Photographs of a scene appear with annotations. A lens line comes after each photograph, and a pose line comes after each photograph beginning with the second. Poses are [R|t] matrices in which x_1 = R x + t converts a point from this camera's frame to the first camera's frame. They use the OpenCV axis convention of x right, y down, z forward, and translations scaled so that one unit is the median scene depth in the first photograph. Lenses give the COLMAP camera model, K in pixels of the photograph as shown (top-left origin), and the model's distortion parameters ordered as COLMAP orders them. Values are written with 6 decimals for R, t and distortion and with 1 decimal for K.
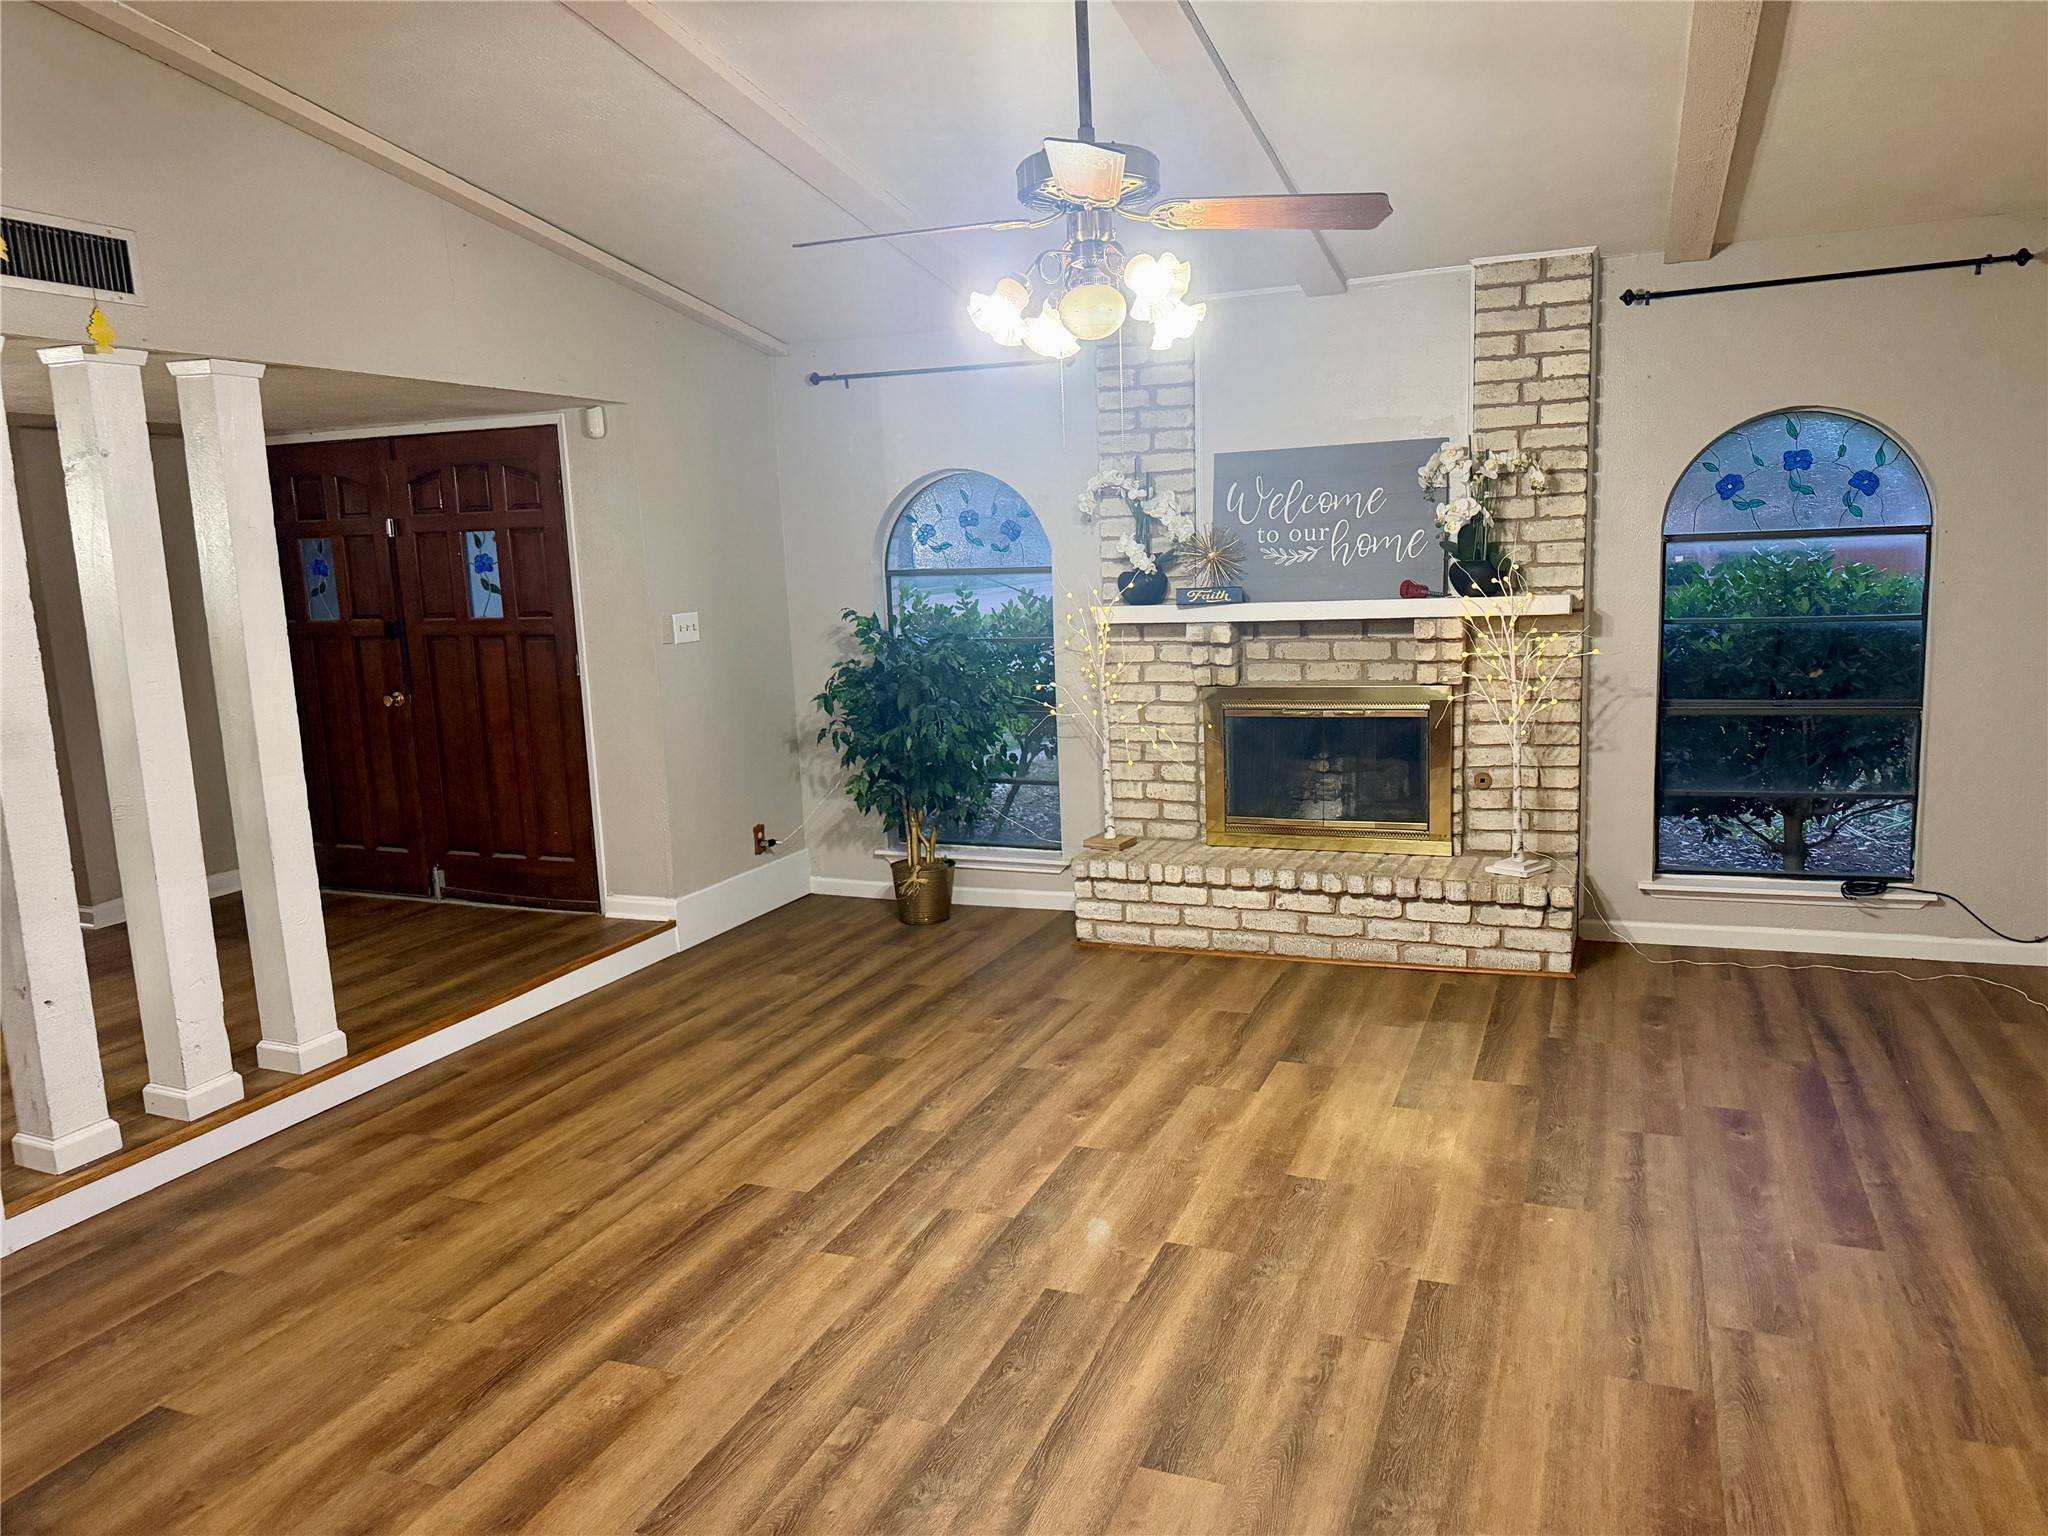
lens RADIAL K [[1440.5, 0, 1011.5], [0, 1440.5, 778.6], [0, 0, 1]] dist [0.047827, -0.052323]
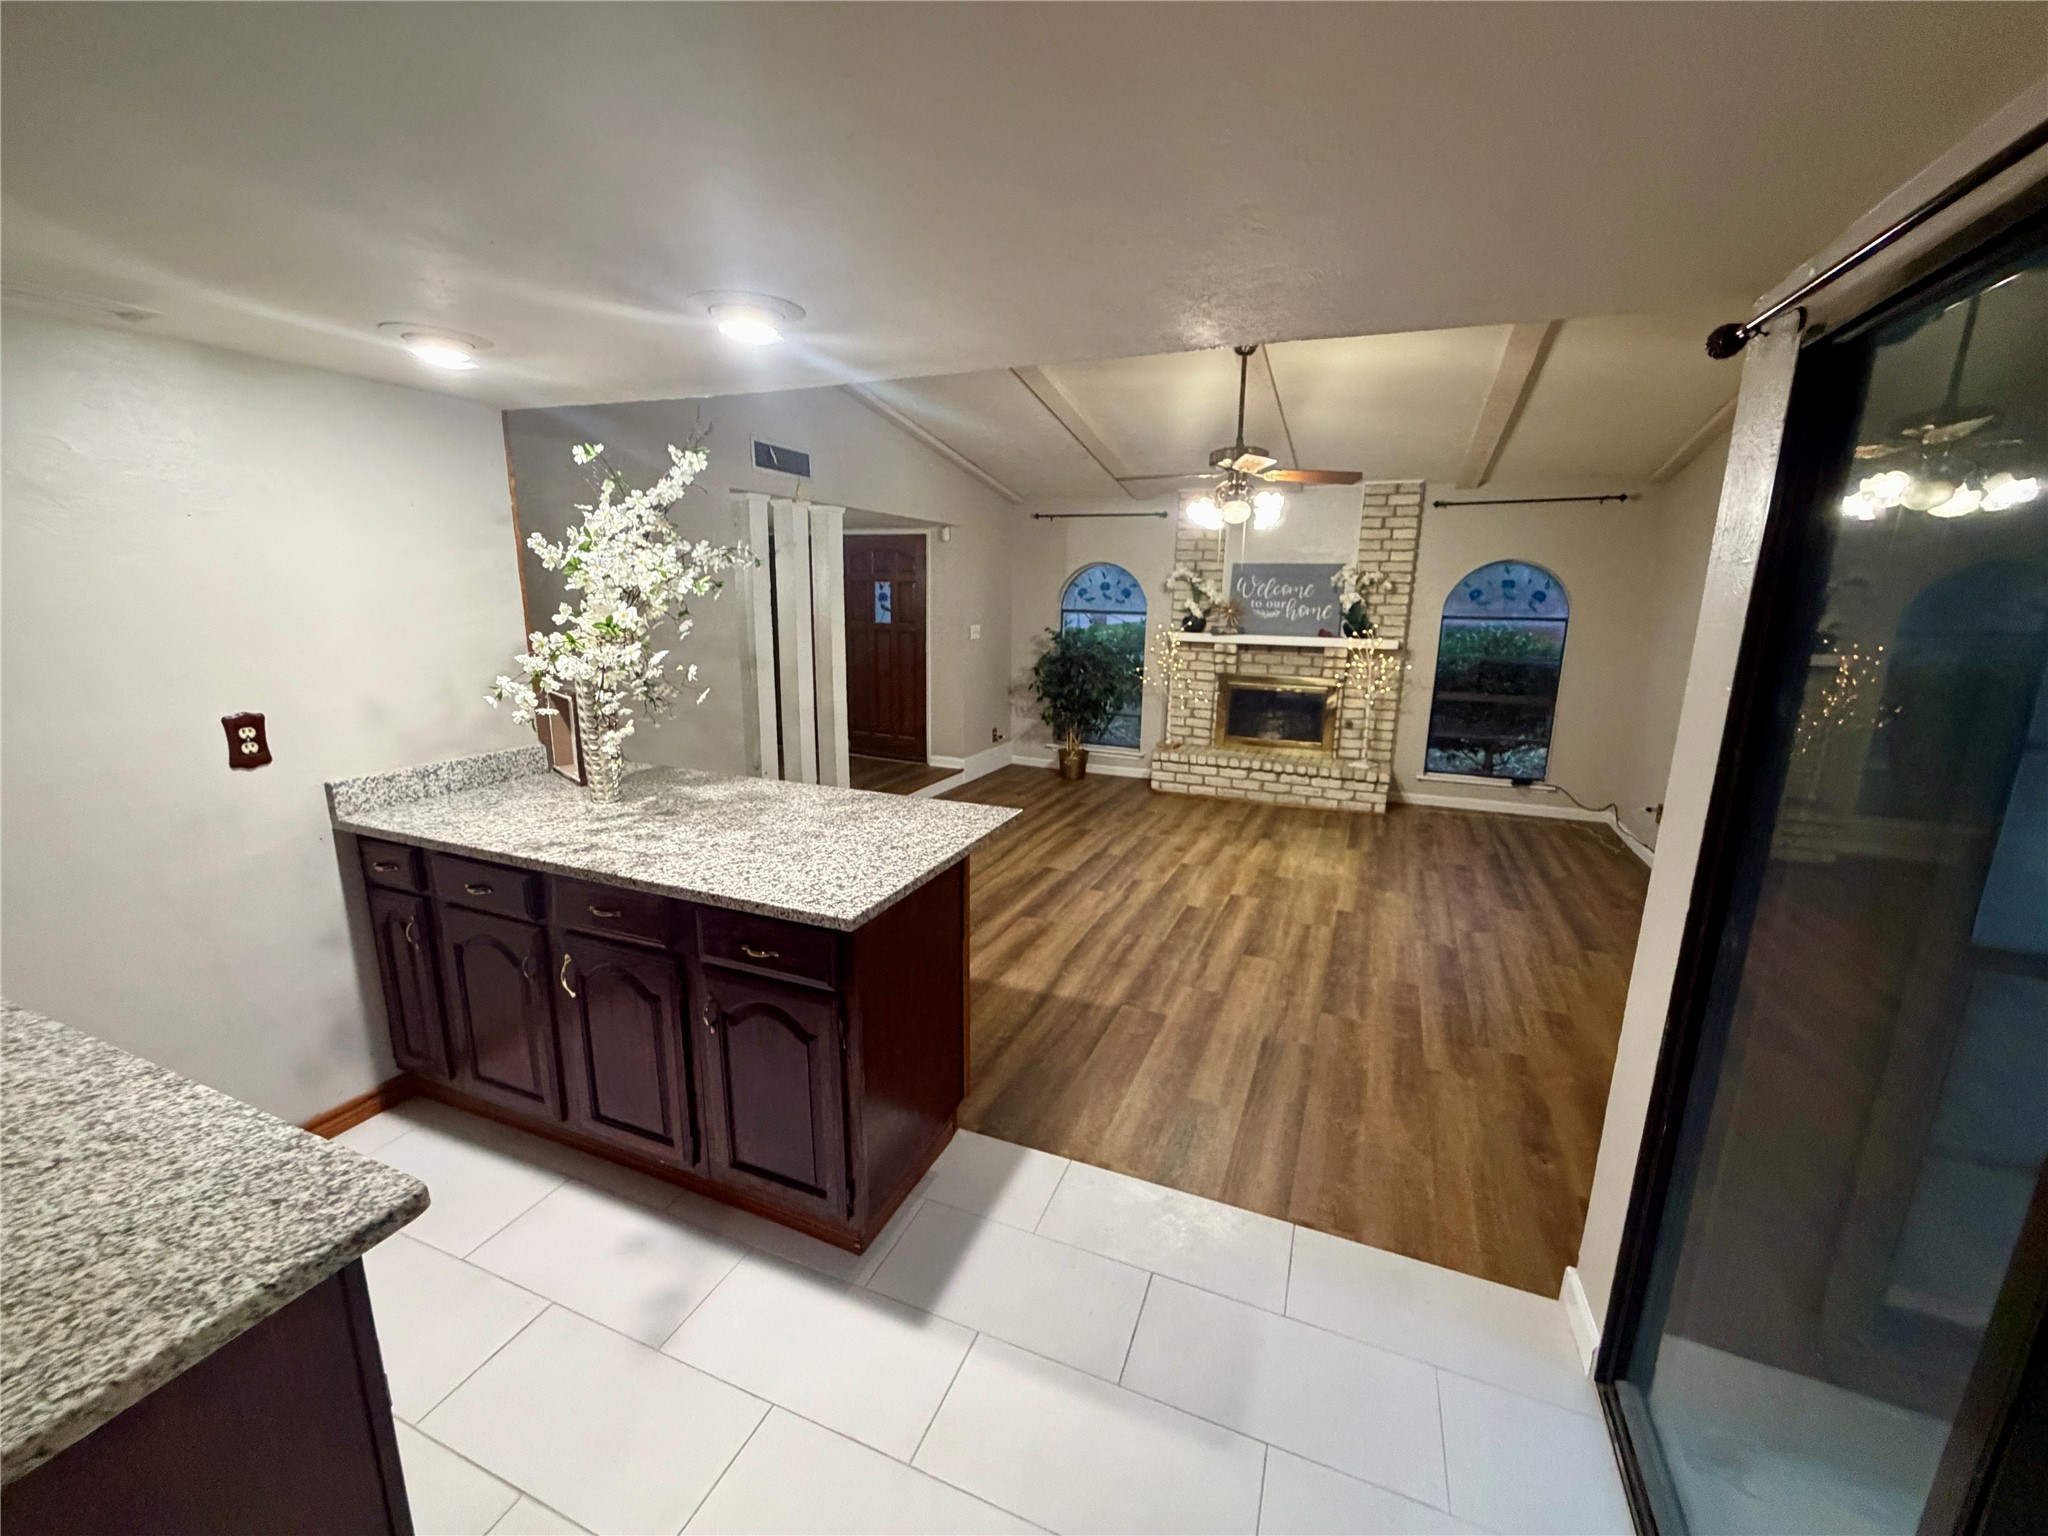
lens RADIAL K [[817.9, 0, 1013.7], [0, 817.9, 765.6], [0, 0, 1]] dist [-0.001479, 0.000633]
pose [[0.998128, 0.059283, -0.015036, -0.160563], [-0.058577, 0.997325, 0.043717, 0.040775], [0.017588, -0.042754, 0.998931, -0.241542]]
